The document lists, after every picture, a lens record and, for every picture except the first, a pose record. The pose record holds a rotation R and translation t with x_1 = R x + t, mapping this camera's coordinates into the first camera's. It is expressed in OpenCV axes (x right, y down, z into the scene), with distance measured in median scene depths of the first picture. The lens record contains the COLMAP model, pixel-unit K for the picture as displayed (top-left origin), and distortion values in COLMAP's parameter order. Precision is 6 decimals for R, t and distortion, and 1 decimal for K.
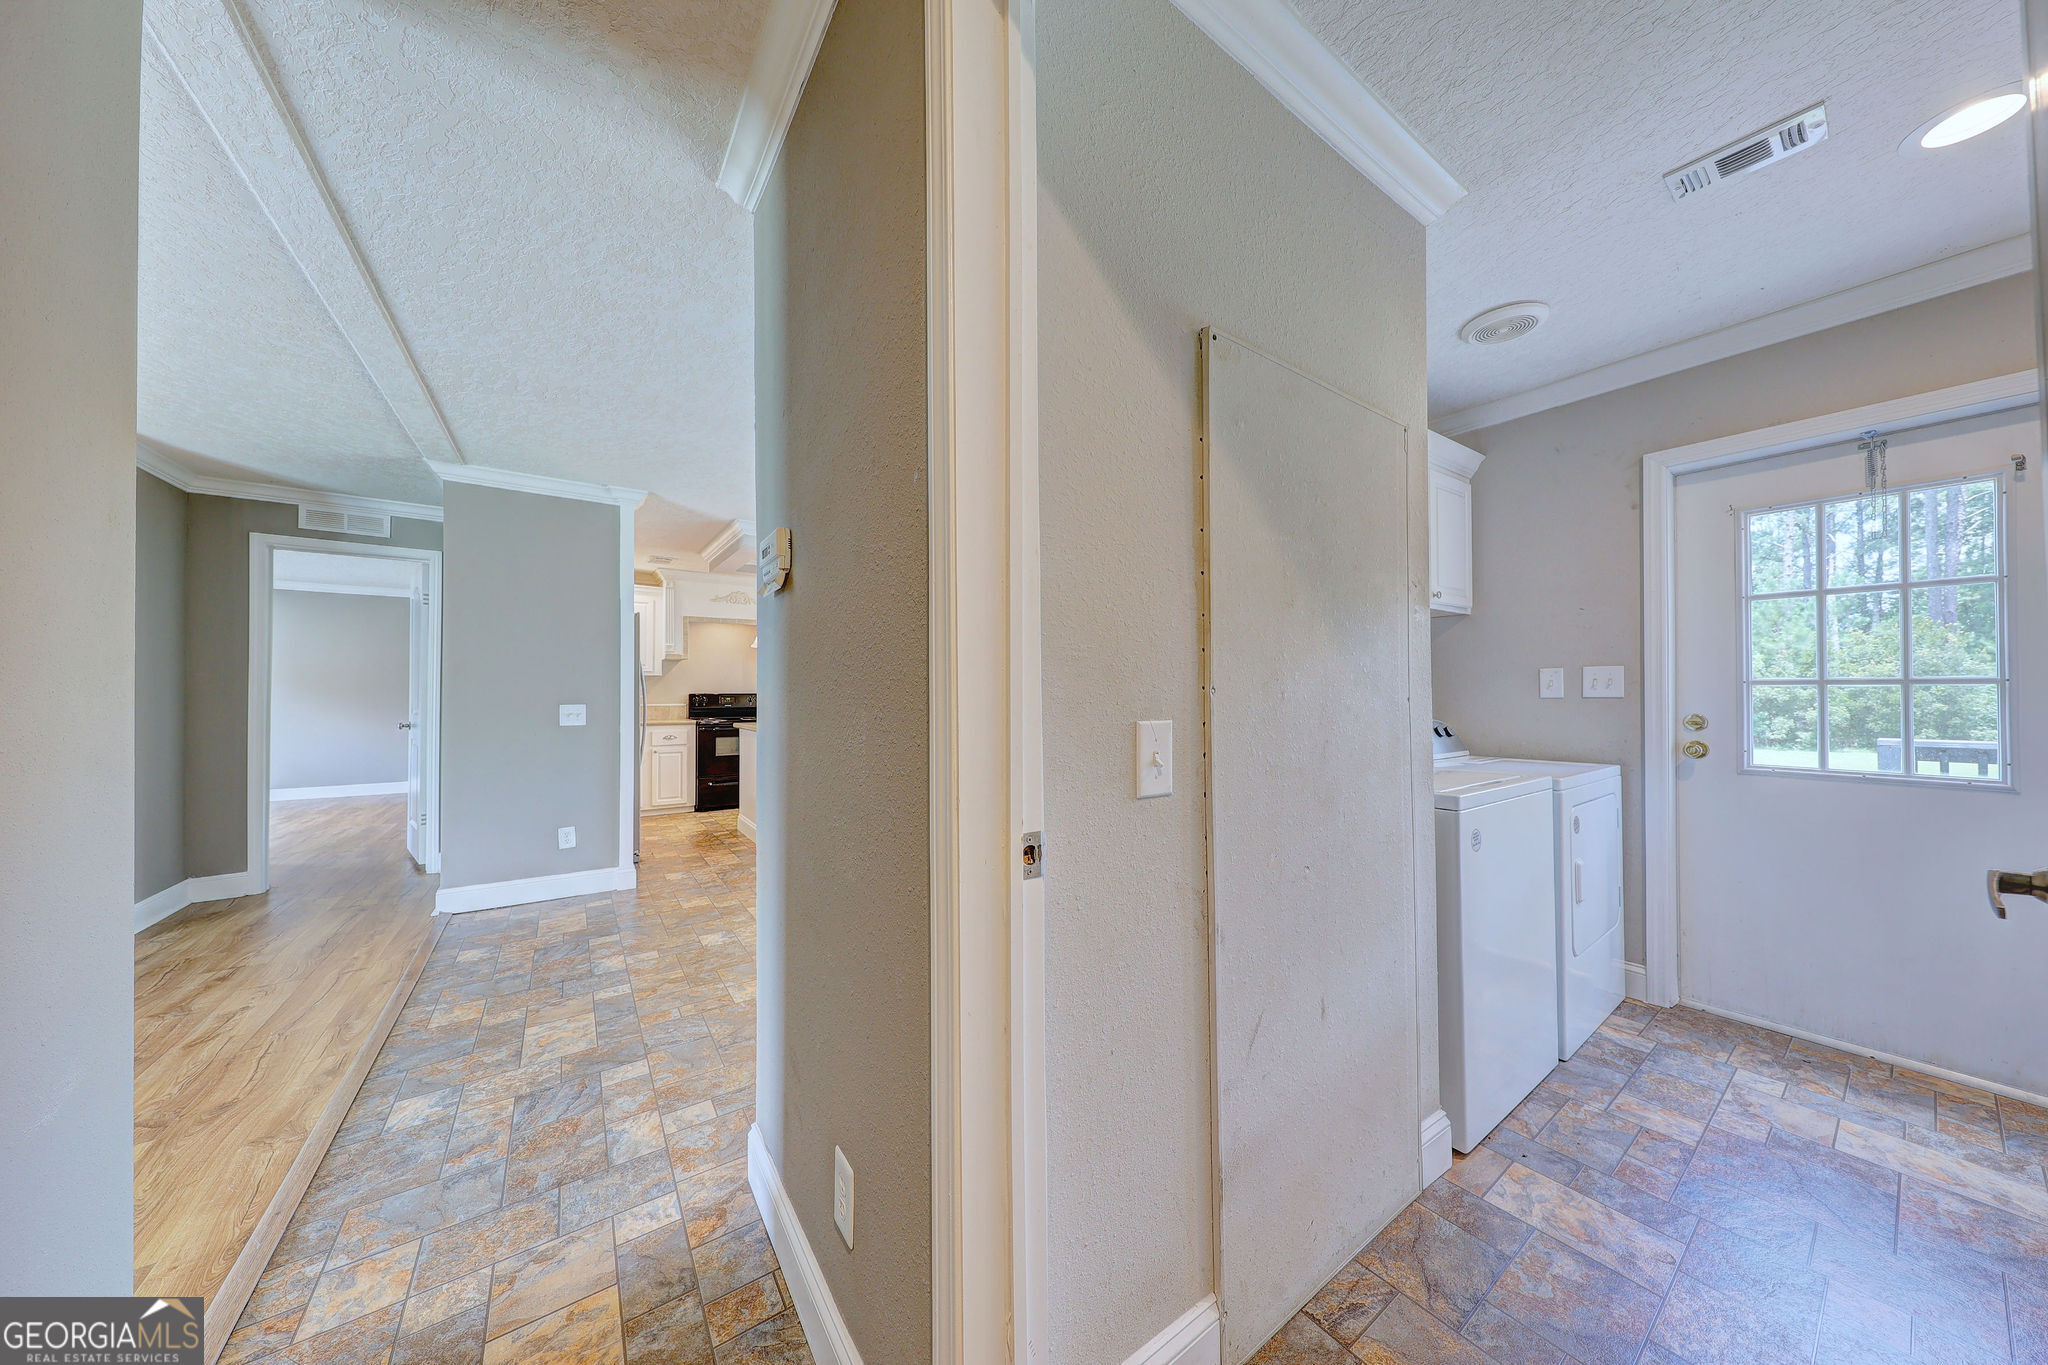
lens RADIAL K [[651.6, 0, 1031.4], [0, 651.6, 685.9], [0, 0, 1]] dist [0.006730, -0.000115]
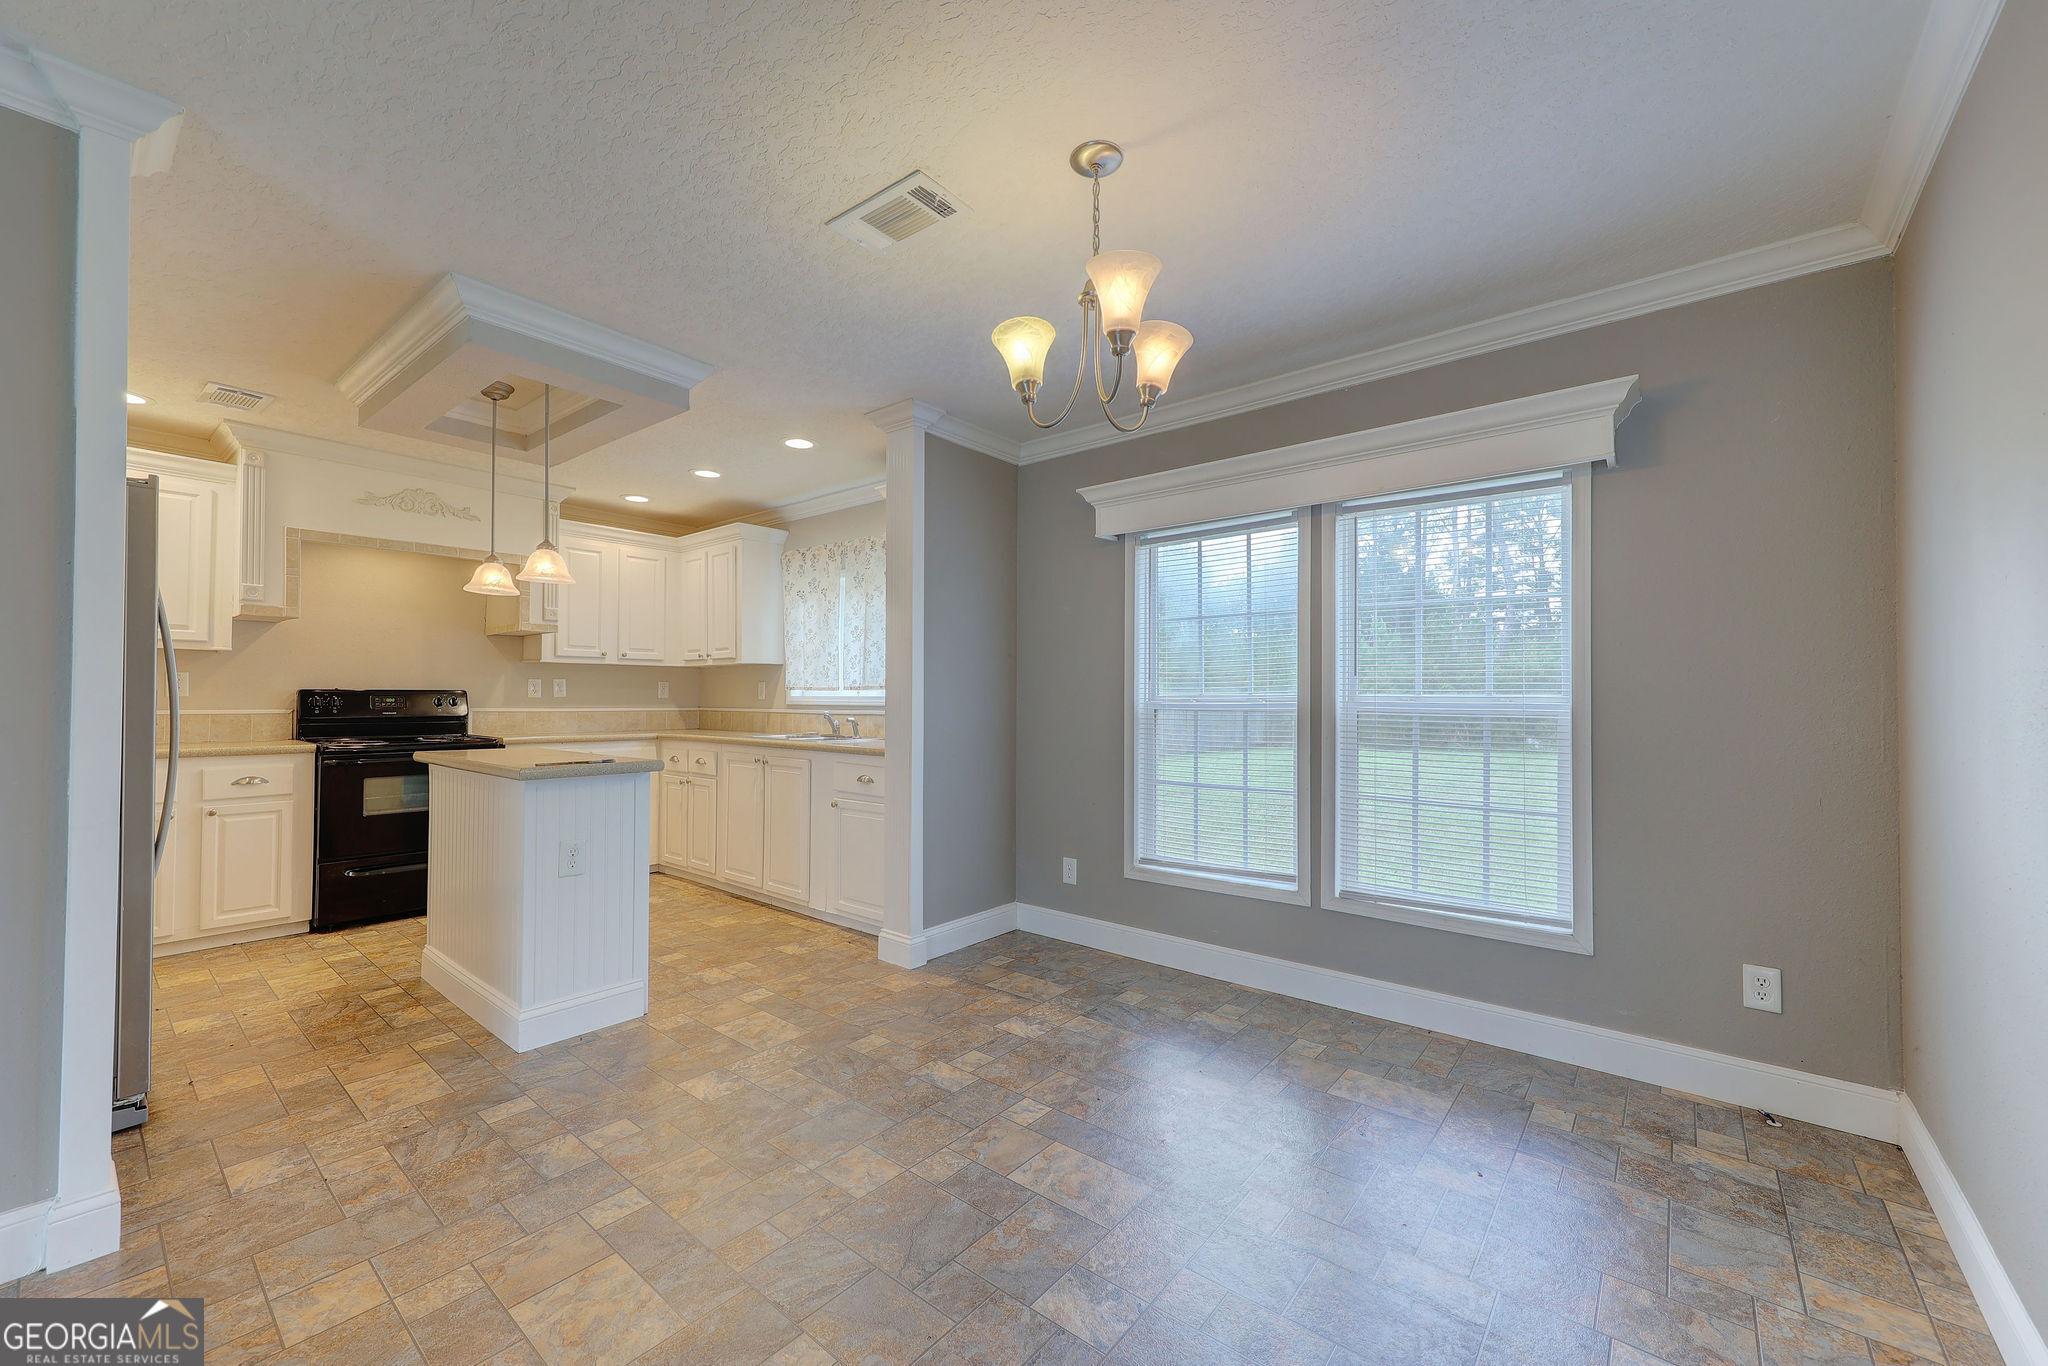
lens RADIAL K [[799.7, 0, 1034.3], [0, 799.7, 678.2], [0, 0, 1]] dist [0.004203, 0.000618]
pose [[0.965012, 0.008740, 0.262061, -0.098634], [-0.006357, 0.999930, -0.009941, 0.004079], [-0.262129, 0.007928, 0.965000, 0.179865]]
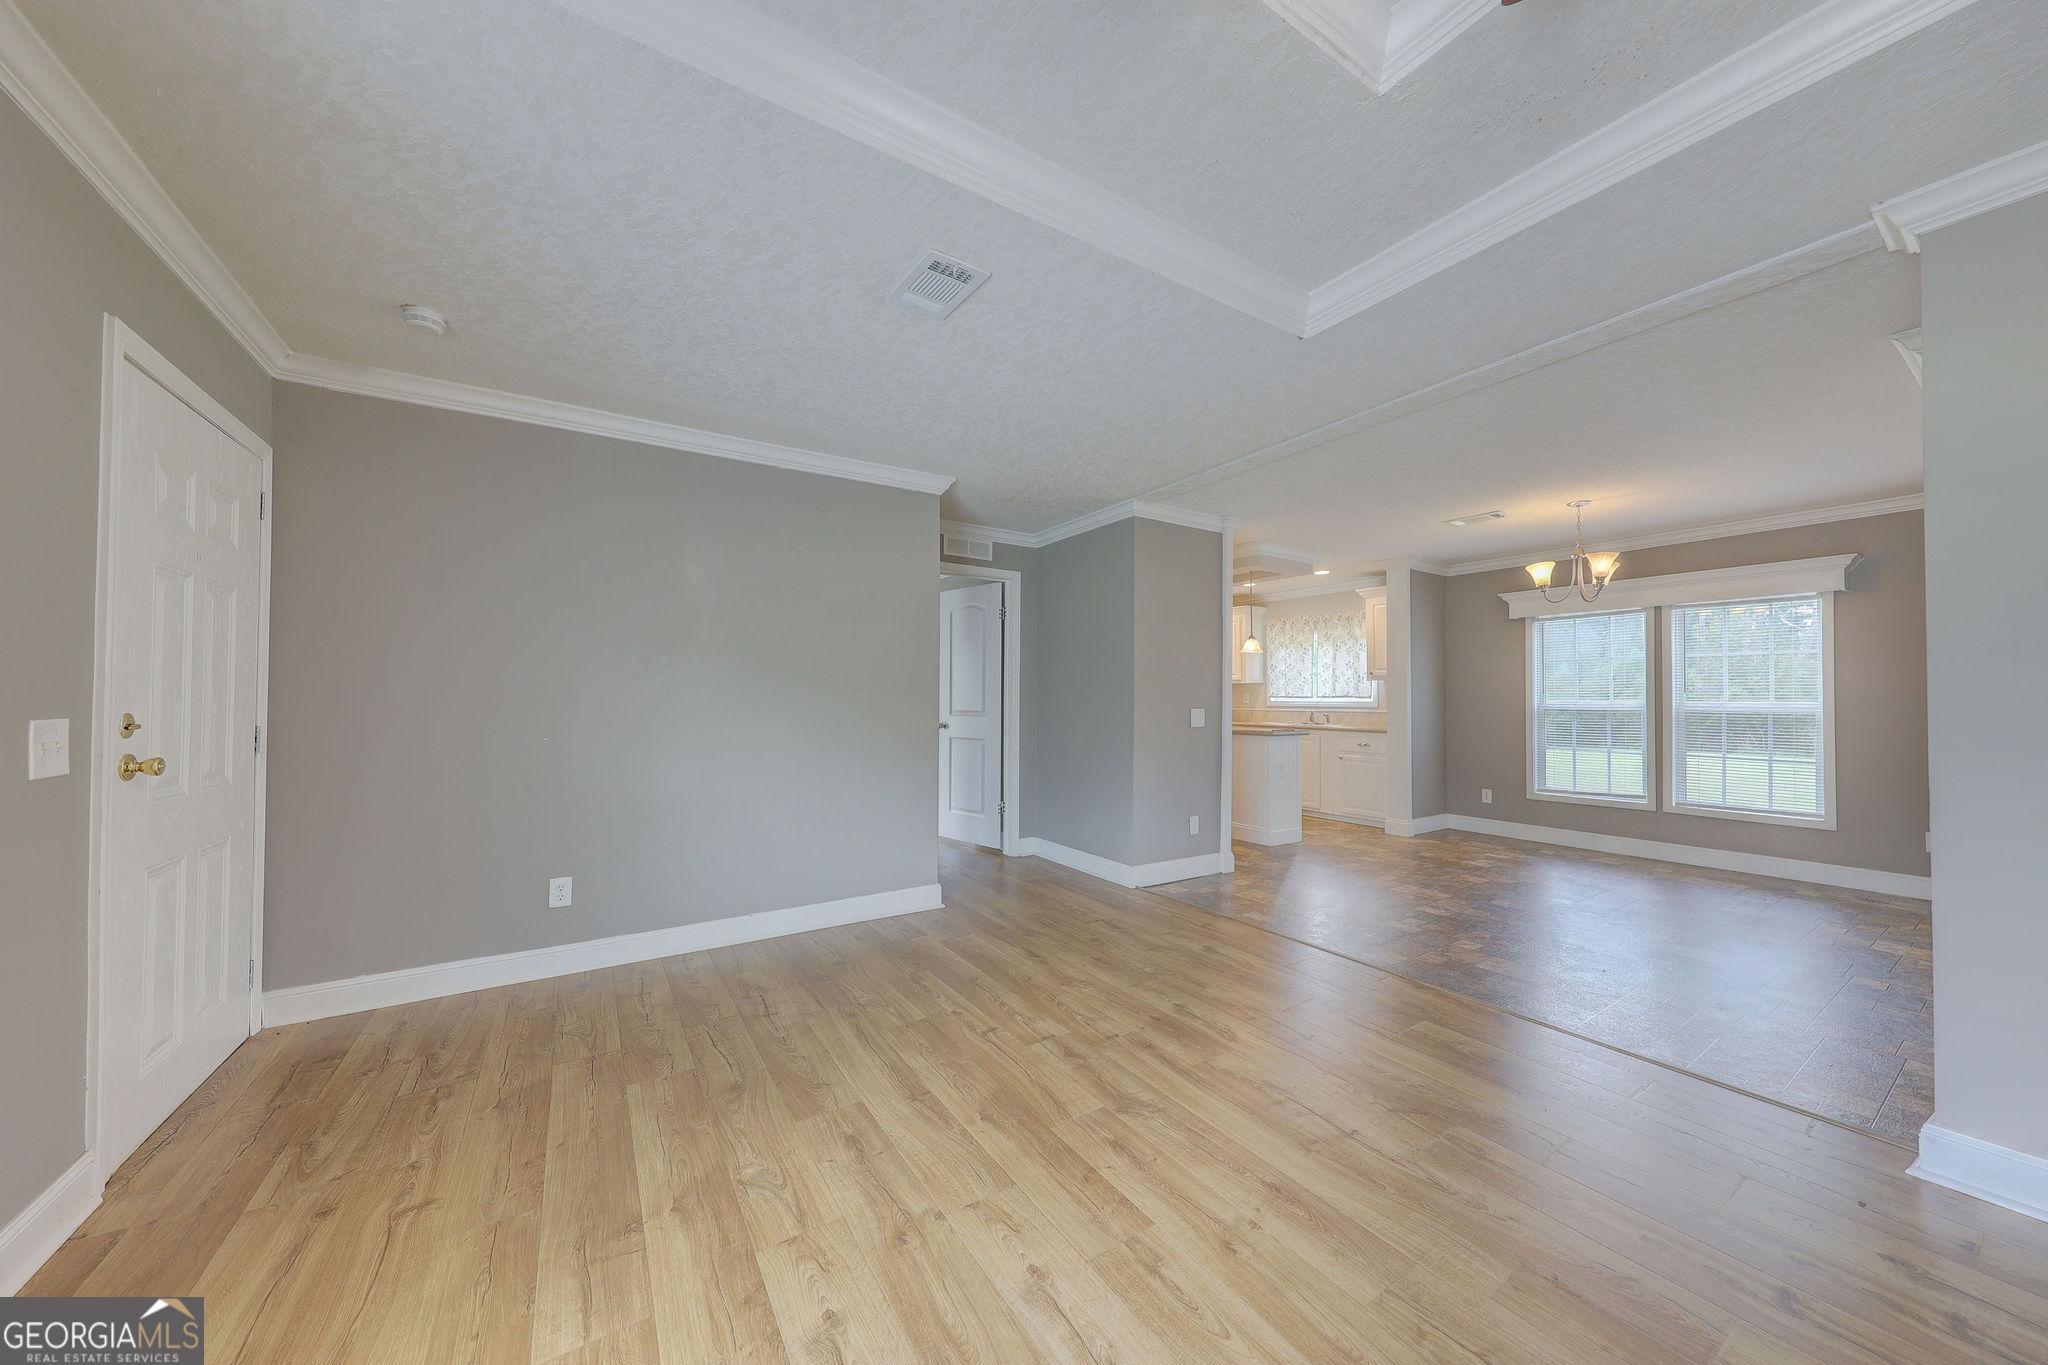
lens RADIAL K [[698.8, 0, 1029.7], [0, 698.8, 683.8], [0, 0, 1]] dist [0.001043, -0.000120]
pose [[0.998904, 0.002830, -0.046723, -0.350244], [-0.003172, 0.999969, -0.007237, -0.001689], [0.046701, 0.007378, 0.998882, -0.086608]]
